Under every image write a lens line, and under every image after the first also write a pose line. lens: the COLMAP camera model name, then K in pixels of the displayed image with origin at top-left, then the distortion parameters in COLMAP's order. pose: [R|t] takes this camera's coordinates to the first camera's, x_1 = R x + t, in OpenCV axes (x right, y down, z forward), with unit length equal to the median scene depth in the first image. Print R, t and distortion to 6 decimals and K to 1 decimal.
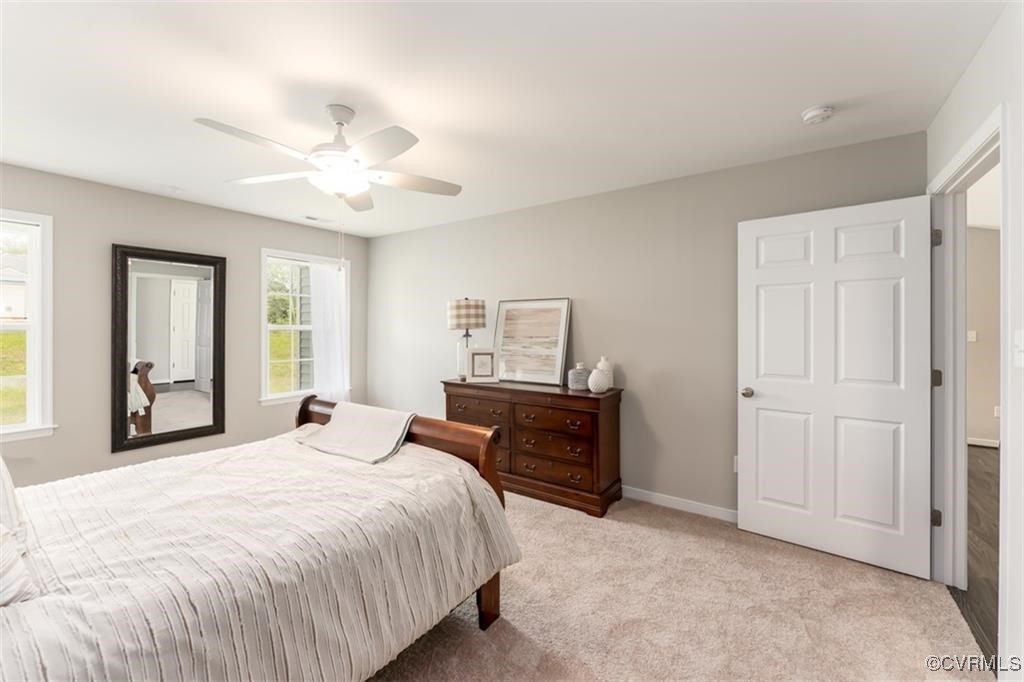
lens RADIAL K [[423.5, 0, 511.1], [0, 423.5, 334.1], [0, 0, 1]] dist [-0.001081, -0.000067]
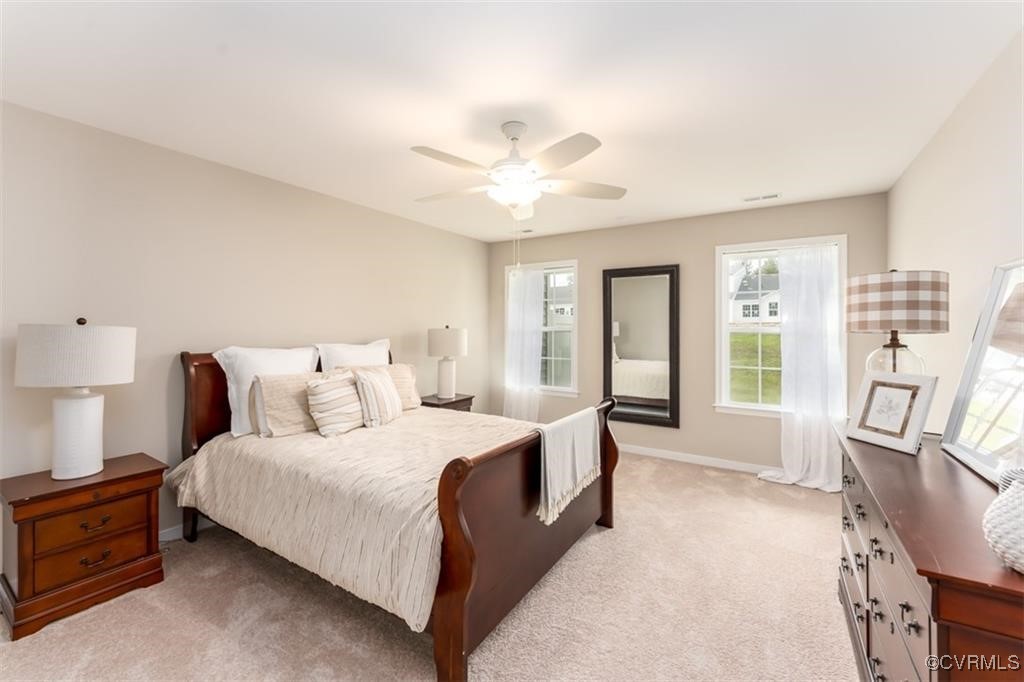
lens RADIAL K [[423.5, 0, 511.1], [0, 423.5, 334.1], [0, 0, 1]] dist [-0.001081, -0.000067]
pose [[0.033848, 0.010290, -0.999374, 0.379021], [-0.019078, 0.999771, 0.009648, -0.006494], [0.999245, 0.018740, 0.034037, 0.539409]]
